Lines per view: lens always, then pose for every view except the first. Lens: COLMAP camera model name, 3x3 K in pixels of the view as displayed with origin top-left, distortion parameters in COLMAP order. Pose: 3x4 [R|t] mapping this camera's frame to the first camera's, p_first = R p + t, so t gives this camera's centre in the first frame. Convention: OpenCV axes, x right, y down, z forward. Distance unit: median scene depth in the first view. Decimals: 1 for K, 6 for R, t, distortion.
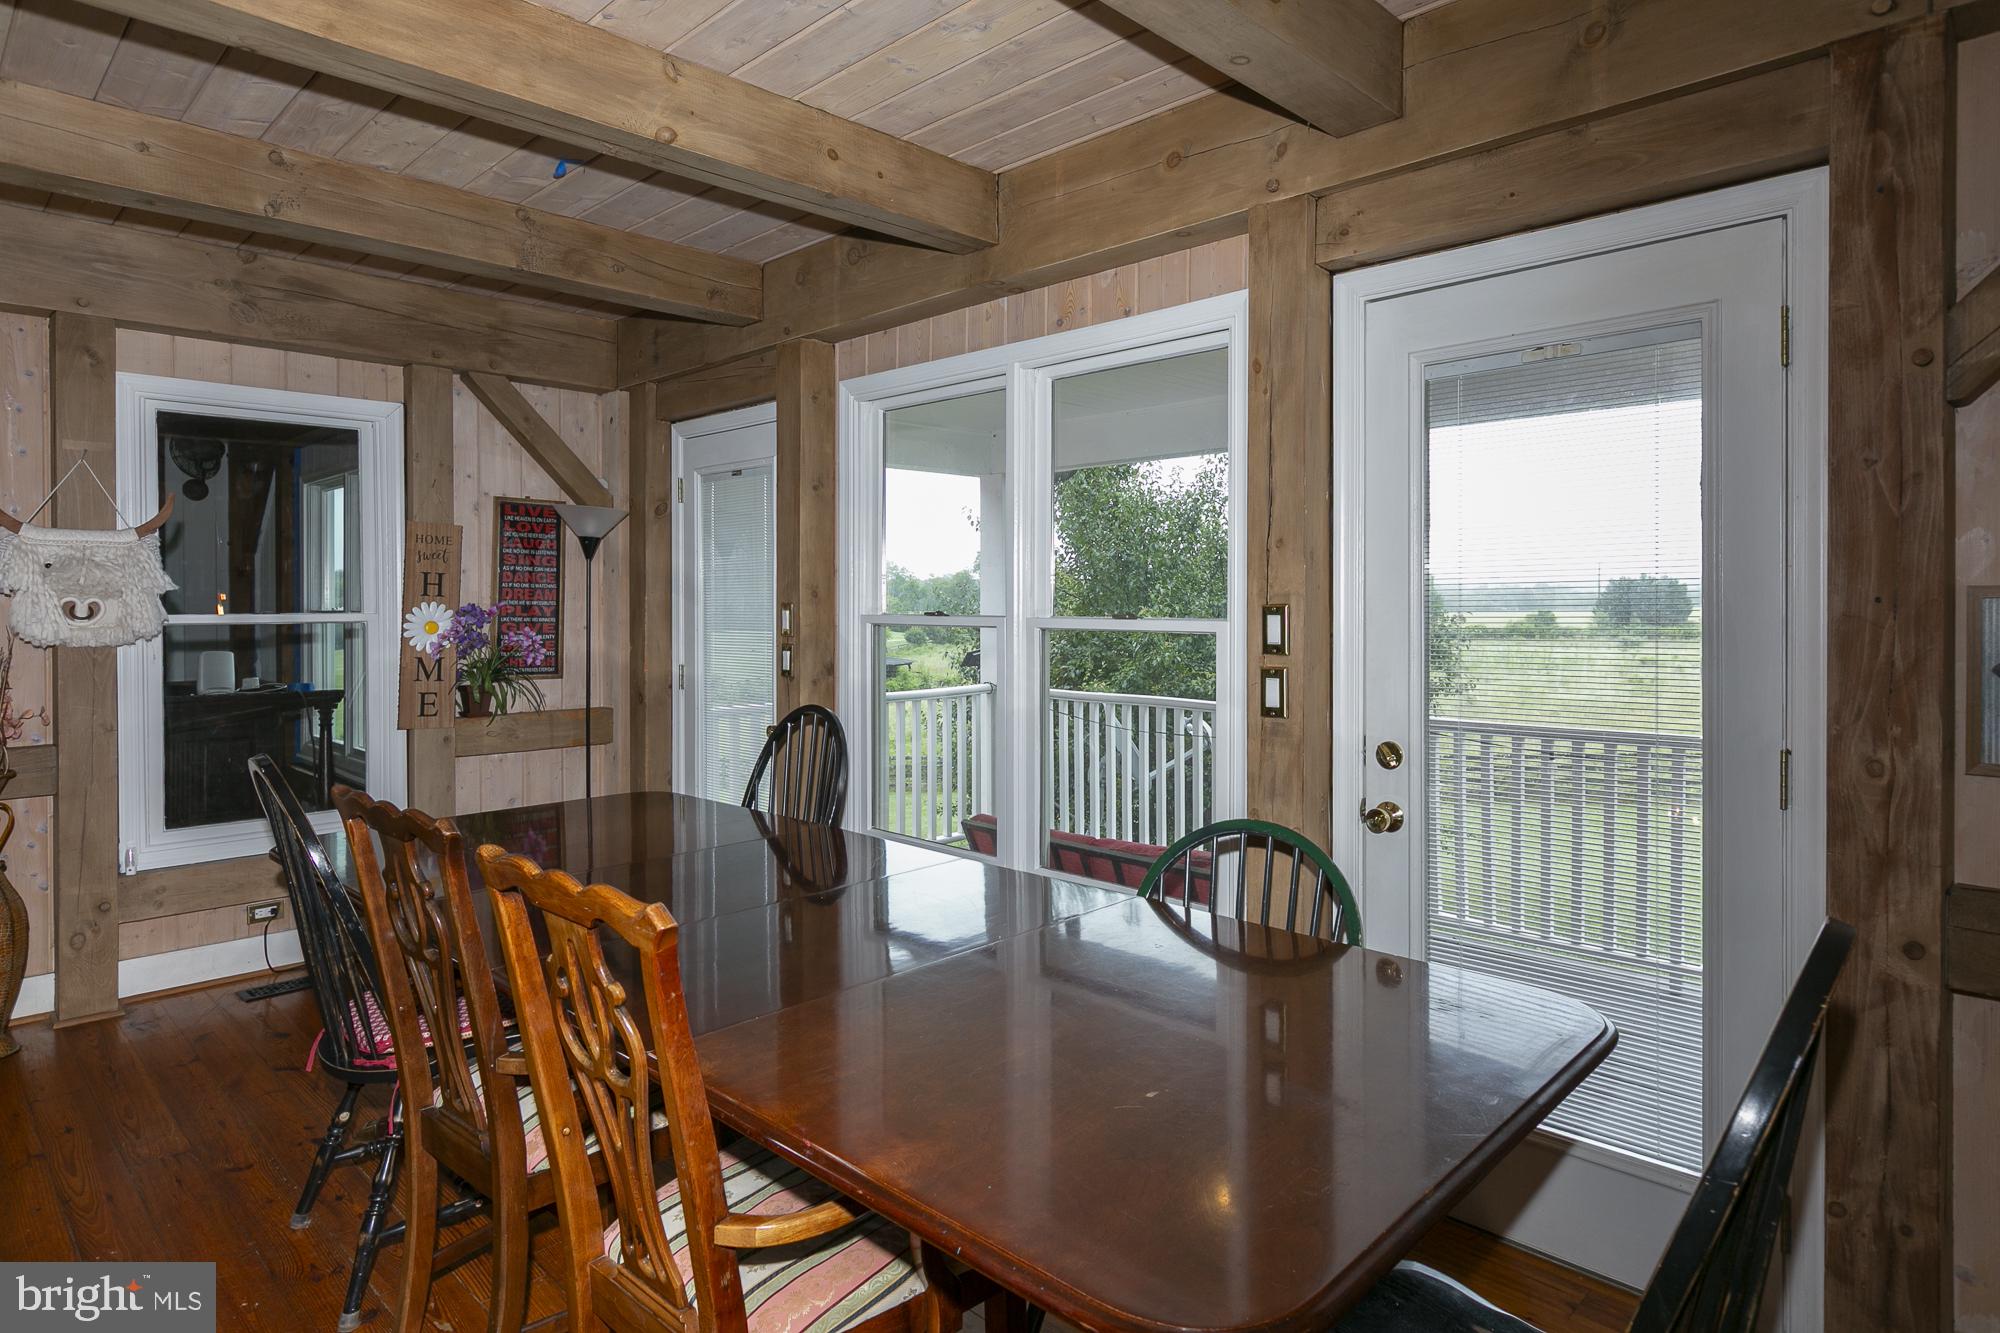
lens RADIAL K [[1118.8, 0, 1025.2], [0, 1118.8, 616.8], [0, 0, 1]] dist [0.006155, -0.005095]
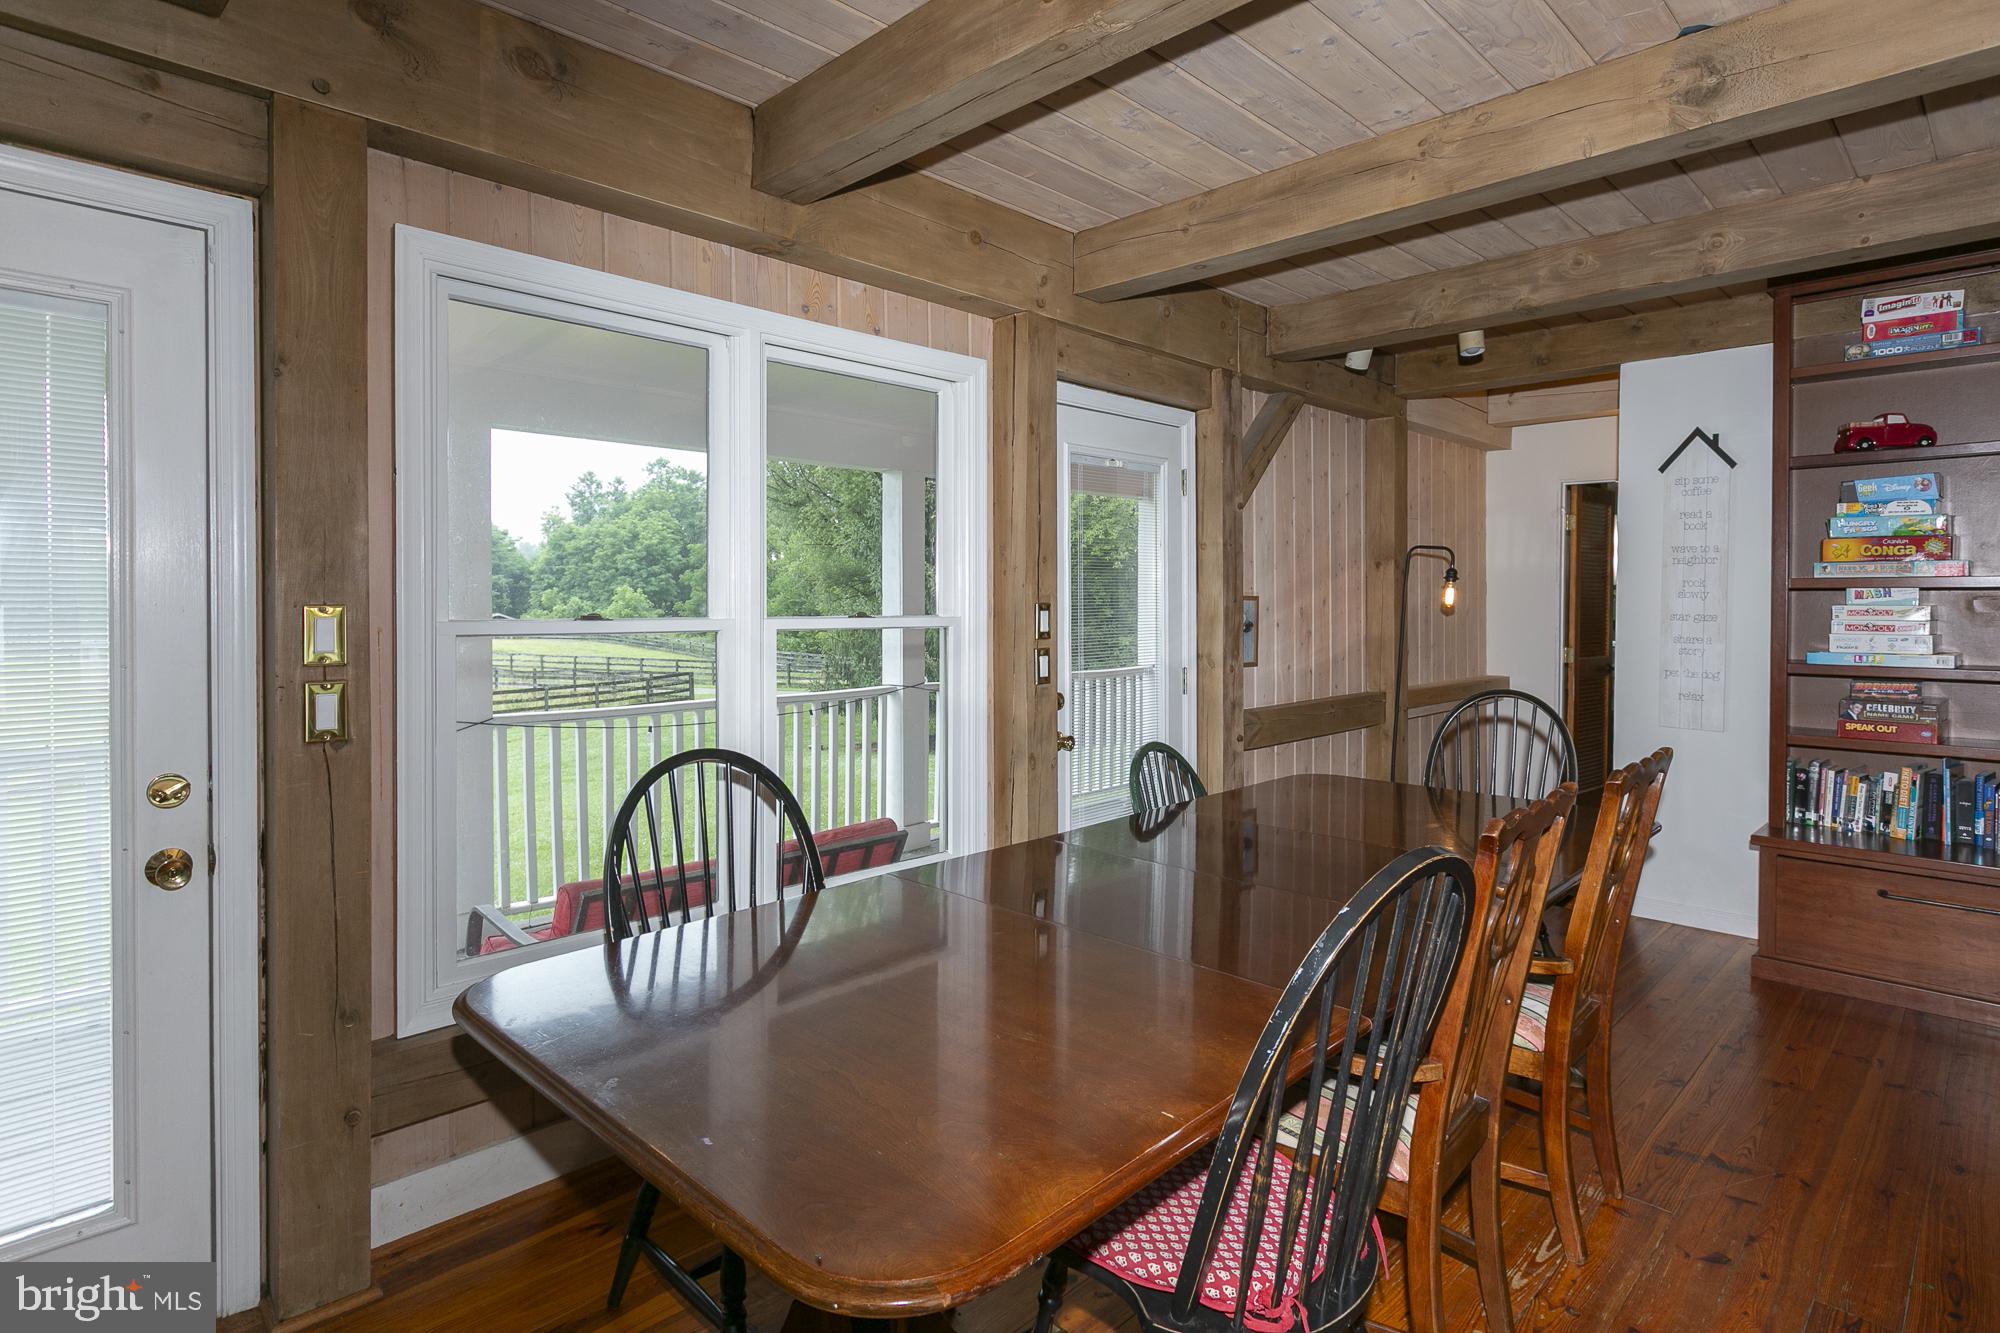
lens RADIAL K [[1033.4, 0, 962.2], [0, 1033.4, 616.0], [0, 0, 1]] dist [-0.001882, 0.001574]
pose [[0.029548, -0.015119, 0.999449, -0.650612], [0.011119, 0.999829, 0.014796, -0.009457], [-0.999502, 0.010676, 0.029711, 0.644325]]
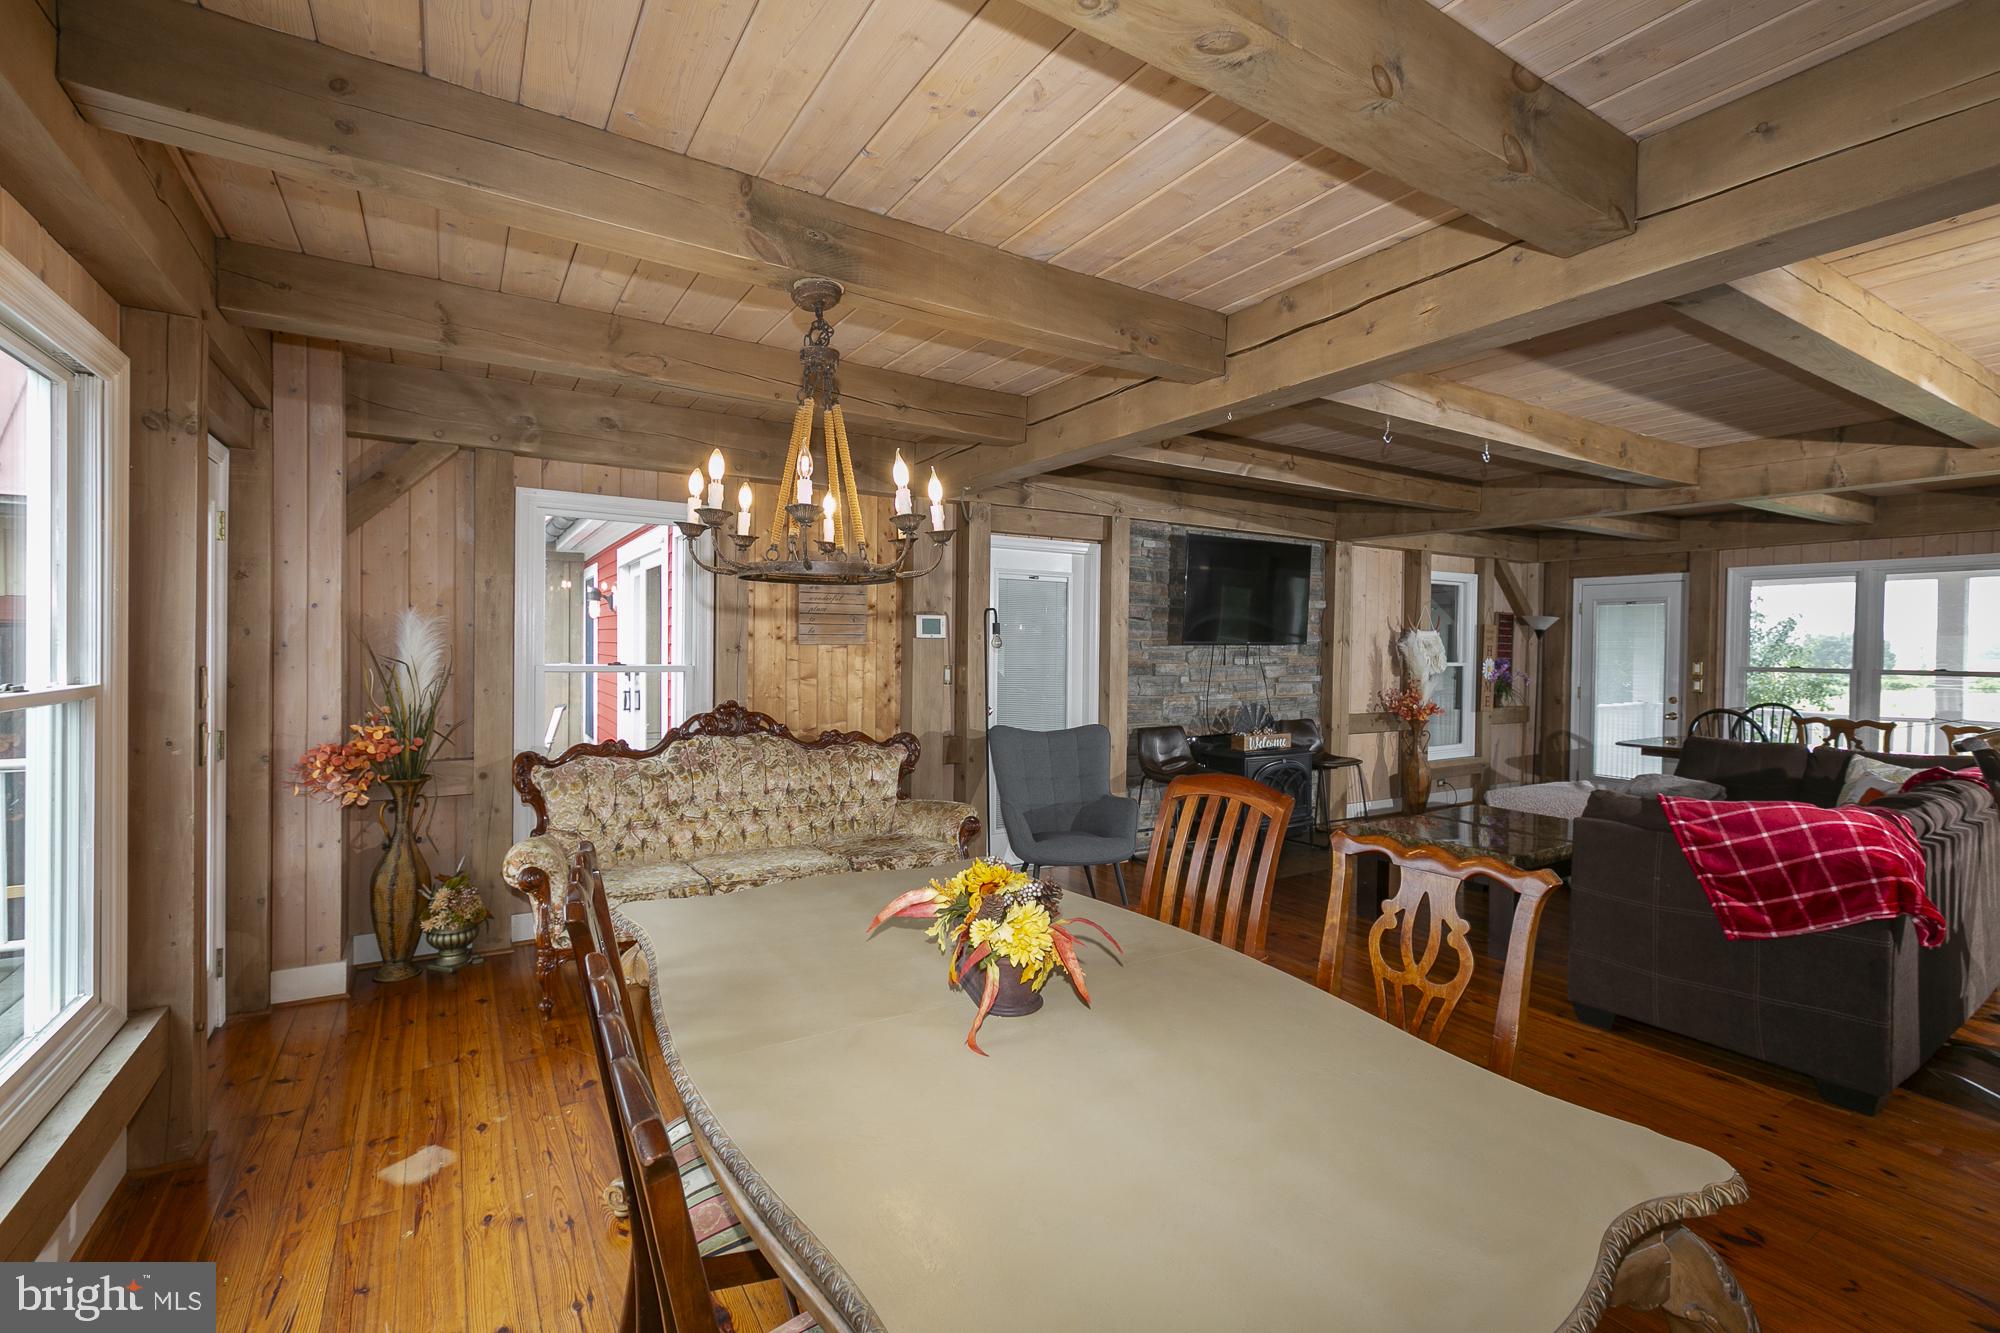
lens RADIAL K [[888.2, 0, 1008.9], [0, 888.2, 657.3], [0, 0, 1]] dist [0.003338, -0.000180]
pose [[0.971607, 0.009220, -0.236422, -1.144537], [-0.009528, 0.999955, -0.000158, -0.003707], [0.236410, 0.002406, 0.971650, -1.132133]]
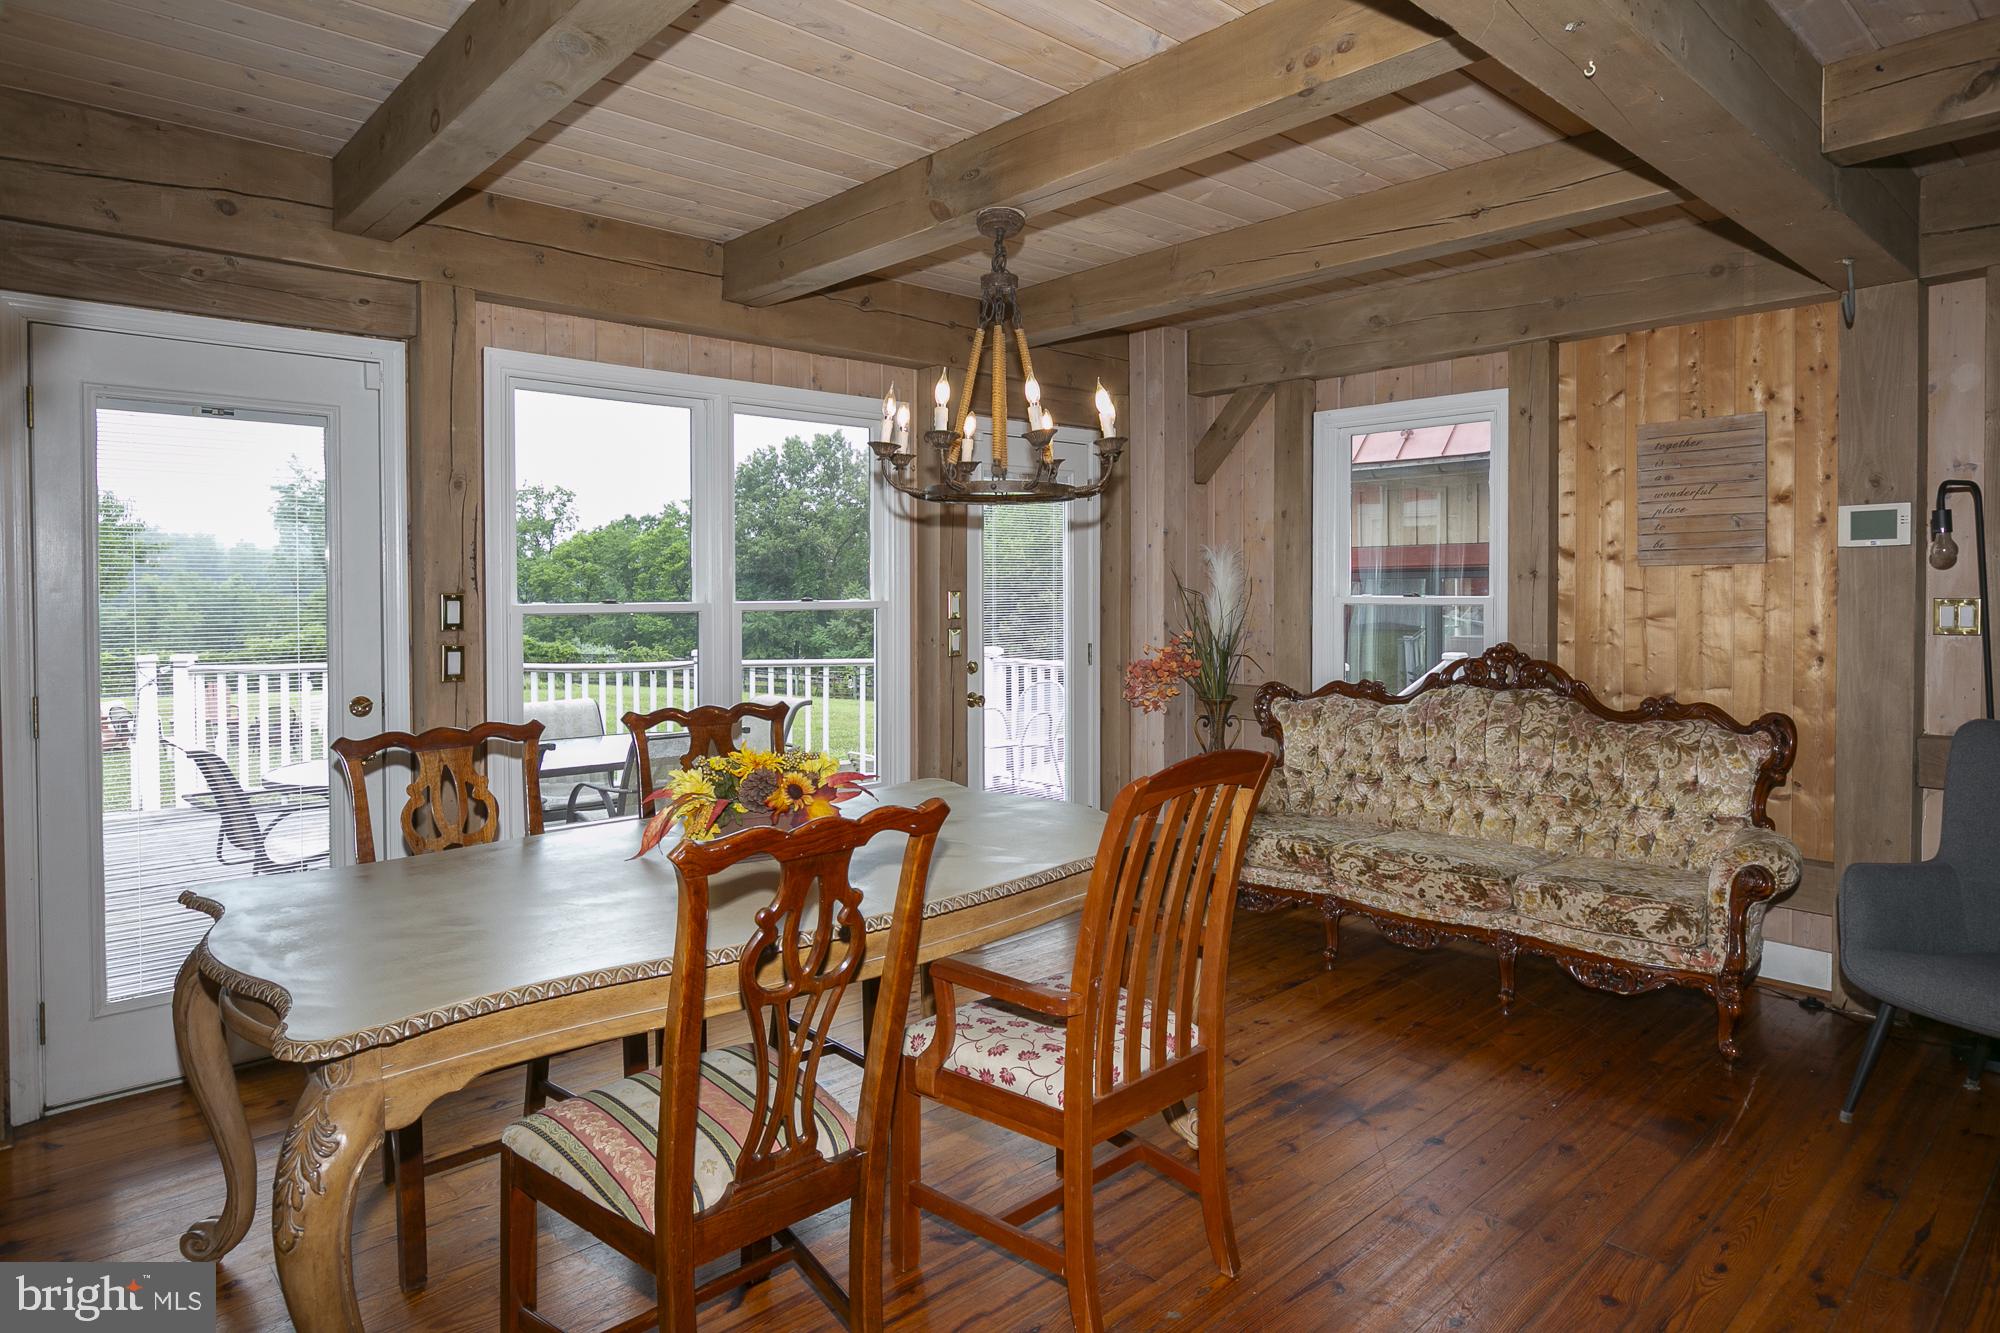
lens RADIAL K [[1158.5, 0, 998.2], [0, 1158.5, 606.1], [0, 0, 1]] dist [-0.006843, 0.002286]
pose [[-0.063219, 0.012137, -0.997926, -0.638042], [-0.004662, 0.999912, 0.012457, 0.007184], [0.997989, 0.005440, -0.063157, -0.557748]]
